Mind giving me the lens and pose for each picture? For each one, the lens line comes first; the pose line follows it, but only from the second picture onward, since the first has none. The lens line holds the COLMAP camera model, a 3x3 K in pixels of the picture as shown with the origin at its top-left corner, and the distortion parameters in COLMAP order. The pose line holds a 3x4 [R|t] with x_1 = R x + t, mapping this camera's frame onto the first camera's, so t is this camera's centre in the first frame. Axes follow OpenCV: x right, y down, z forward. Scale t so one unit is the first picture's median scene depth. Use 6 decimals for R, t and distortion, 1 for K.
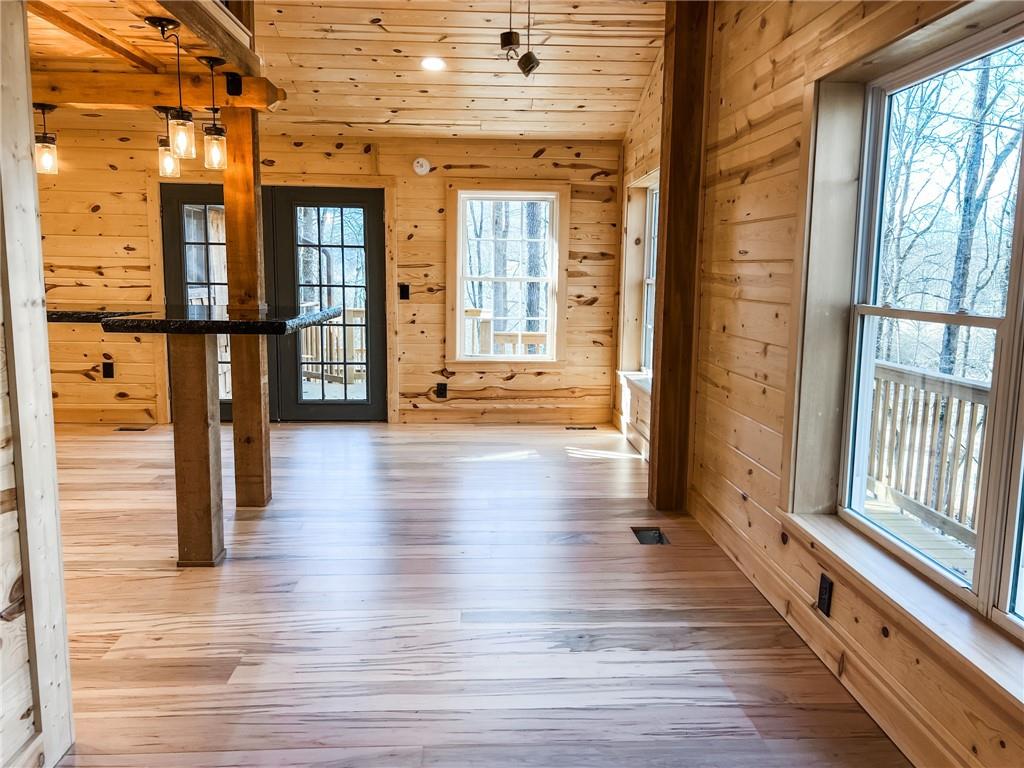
lens RADIAL K [[780.4, 0, 493.3], [0, 780.4, 384.2], [0, 0, 1]] dist [0.054416, -0.061731]
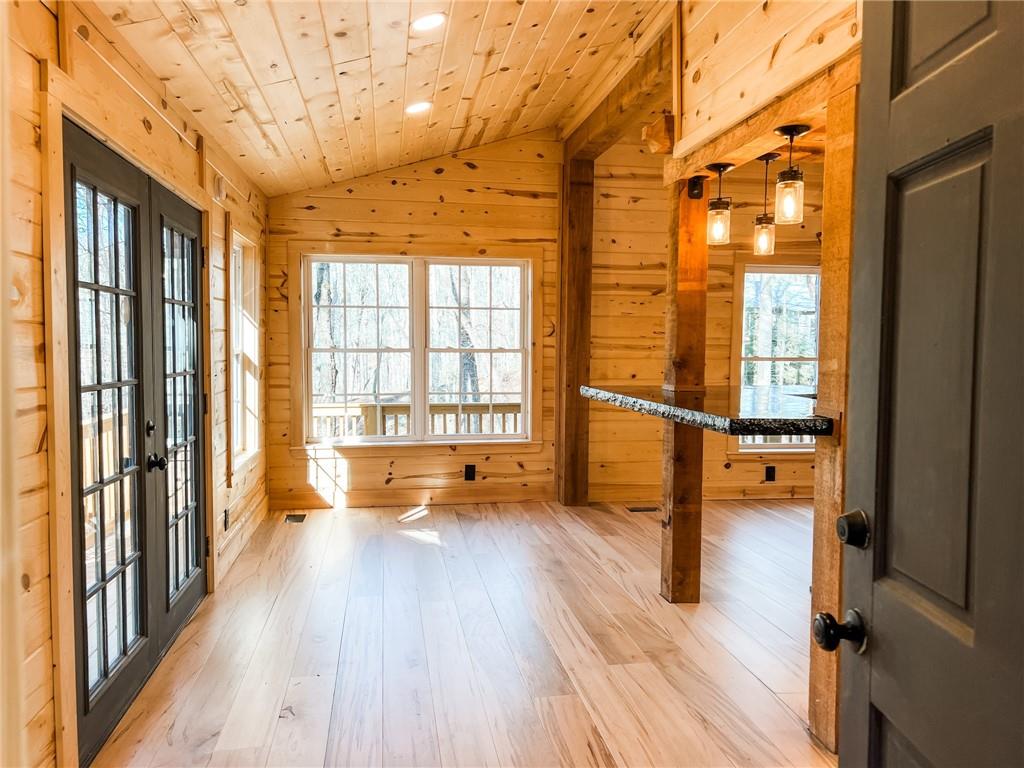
lens RADIAL K [[780.4, 0, 493.7], [0, 780.4, 395.7], [0, 0, 1]] dist [0.054416, -0.061731]
pose [[-0.117214, -0.083269, 0.989610, -0.792914], [0.132594, 0.986245, 0.098691, -0.138388], [-0.984215, 0.142784, -0.104561, 0.865408]]
